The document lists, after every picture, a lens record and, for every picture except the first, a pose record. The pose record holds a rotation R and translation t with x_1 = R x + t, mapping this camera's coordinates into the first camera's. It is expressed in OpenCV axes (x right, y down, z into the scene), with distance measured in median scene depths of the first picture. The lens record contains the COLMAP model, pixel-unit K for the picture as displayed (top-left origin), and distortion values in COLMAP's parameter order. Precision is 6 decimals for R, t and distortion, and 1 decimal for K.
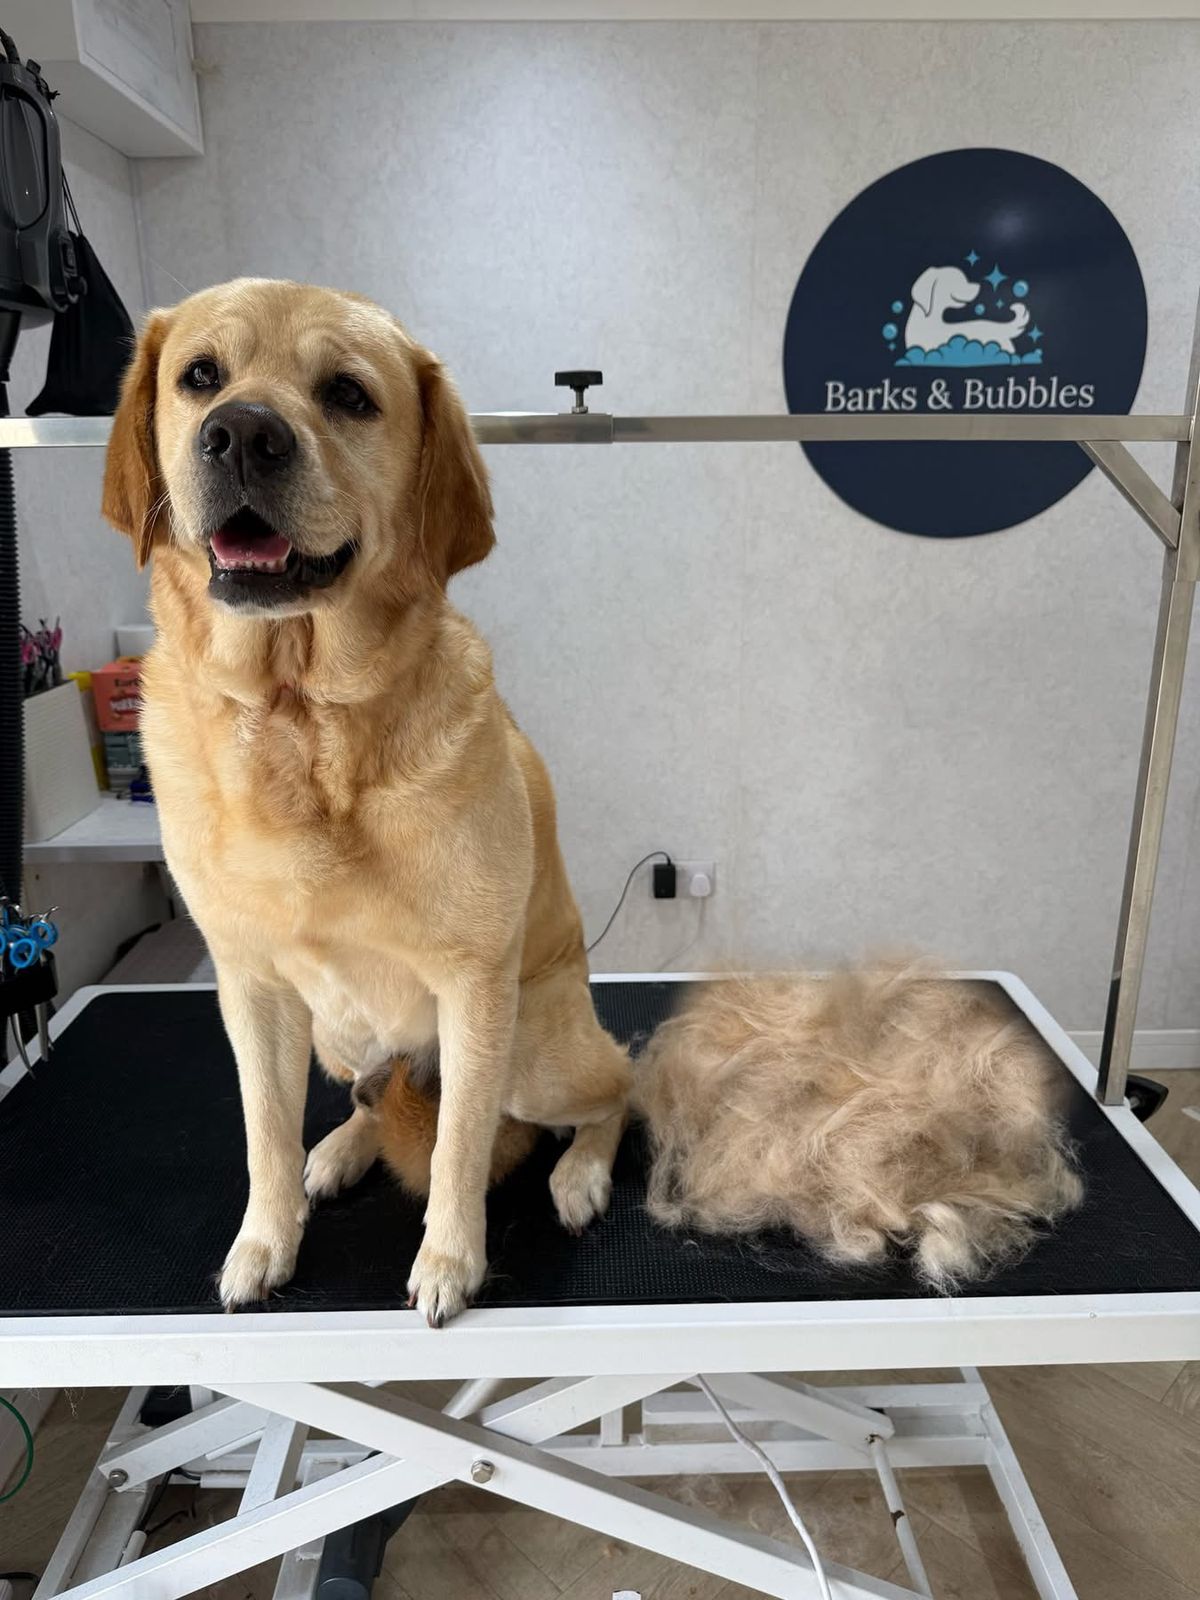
lens RADIAL K [[1225.4, 0, 601.2], [0, 1225.4, 803.6], [0, 0, 1]] dist [-0.006048, -0.020405]
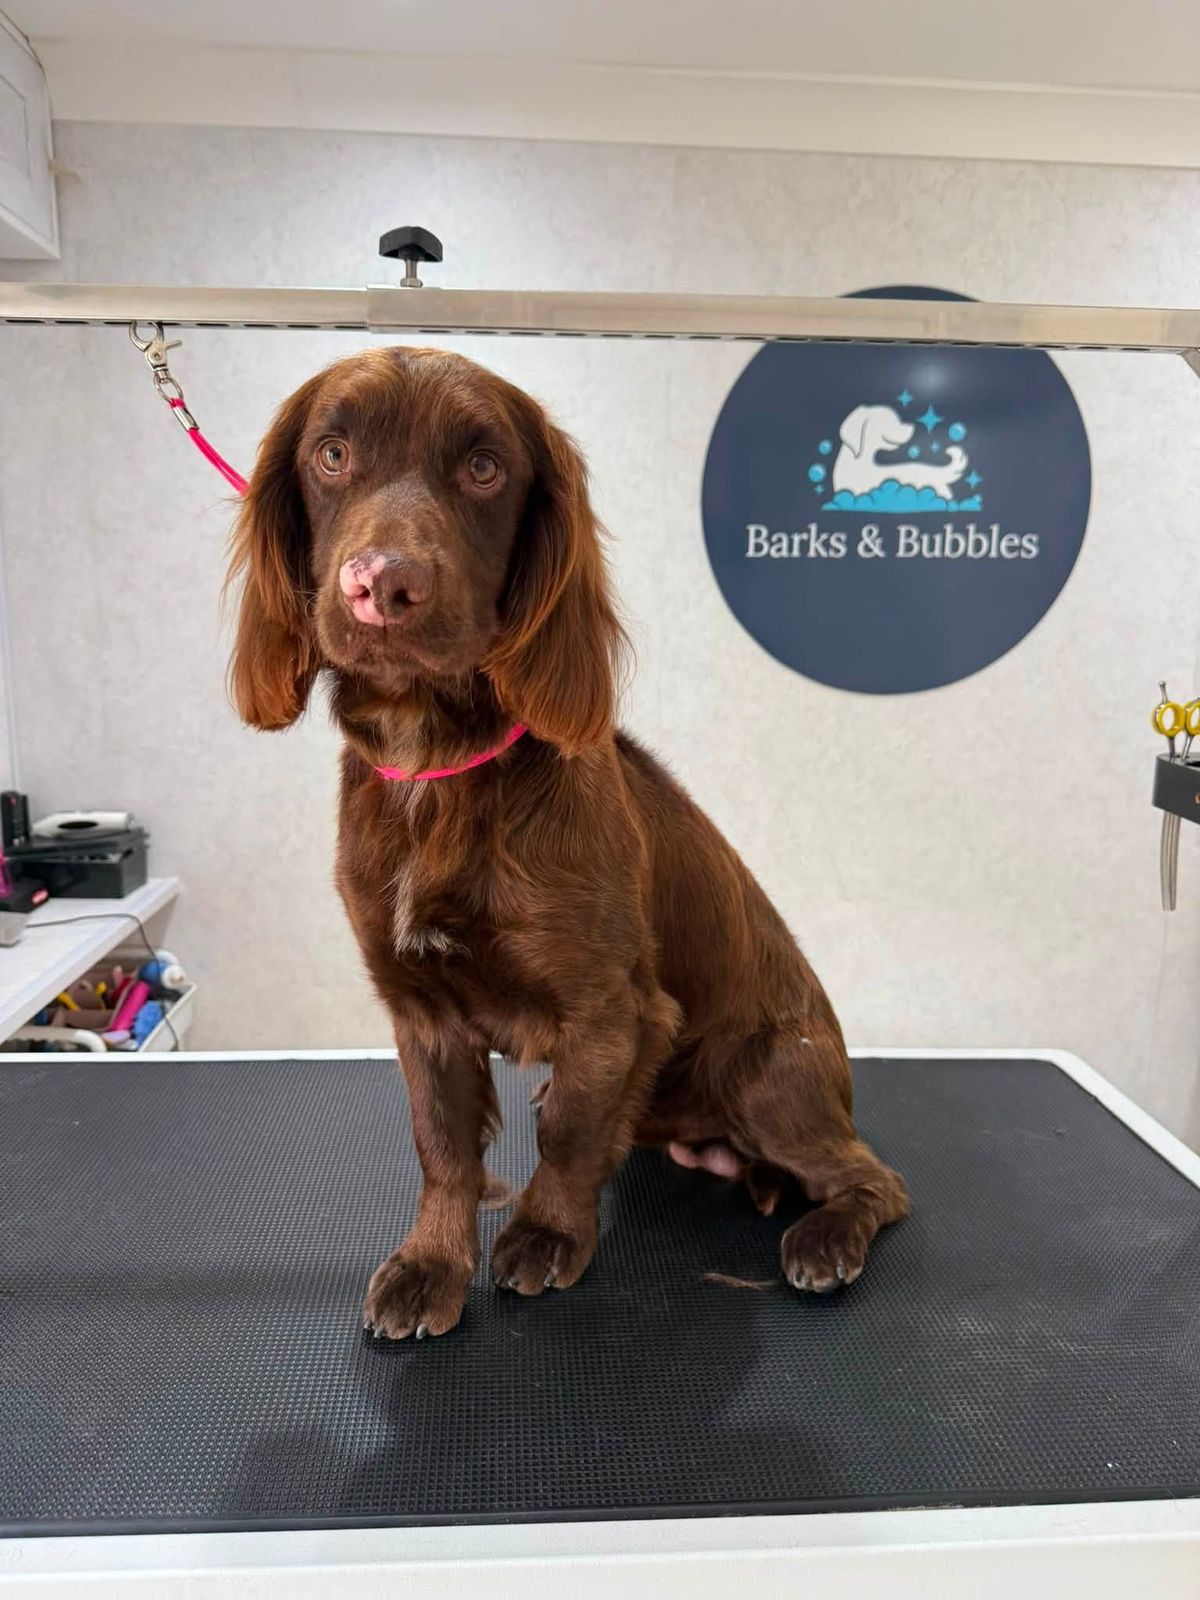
lens RADIAL K [[1225.4, 0, 599.6], [0, 1225.4, 792.7], [0, 0, 1]] dist [-0.006048, -0.020405]
pose [[0.998478, 0.016317, 0.052682, 0.029891], [-0.010382, 0.993764, -0.111016, -0.045530], [-0.054164, 0.110300, 0.992421, 0.127968]]
